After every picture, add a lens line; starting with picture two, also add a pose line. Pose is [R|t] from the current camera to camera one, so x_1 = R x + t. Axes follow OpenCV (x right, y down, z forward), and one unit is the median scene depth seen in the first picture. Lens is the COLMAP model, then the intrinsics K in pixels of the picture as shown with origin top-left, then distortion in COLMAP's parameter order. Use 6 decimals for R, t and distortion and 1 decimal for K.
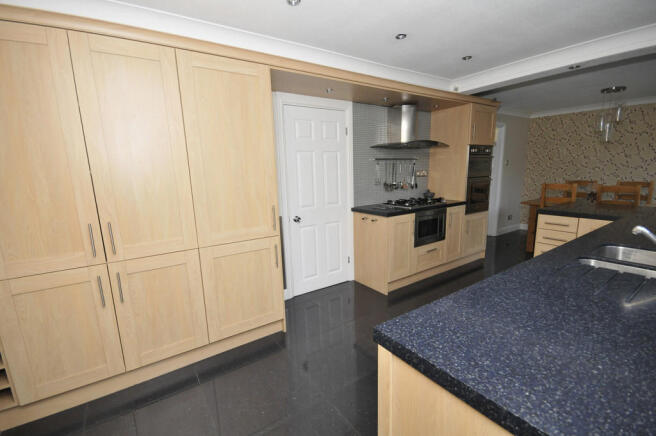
lens RADIAL K [[288.6, 0, 325.9], [0, 288.6, 219.3], [0, 0, 1]] dist [0.000972, 0.000346]
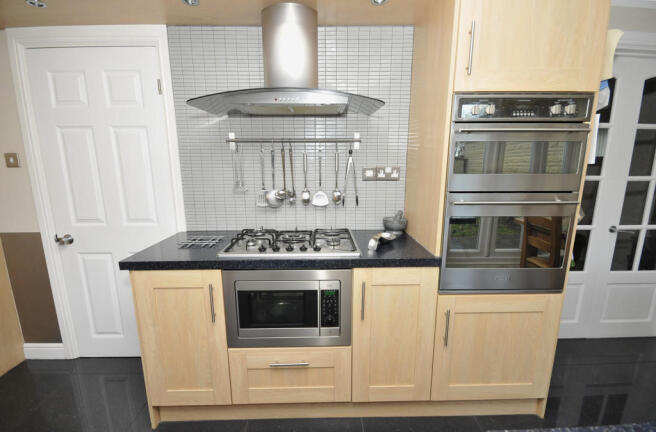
lens RADIAL K [[301.5, 0, 328.3], [0, 301.5, 220.0], [0, 0, 1]] dist [0.001958, 0.000127]
pose [[0.832624, 0.128940, -0.538620, 0.634783], [-0.112061, 0.991628, 0.064155, -0.131787], [0.542383, 0.006941, 0.840103, 0.690770]]
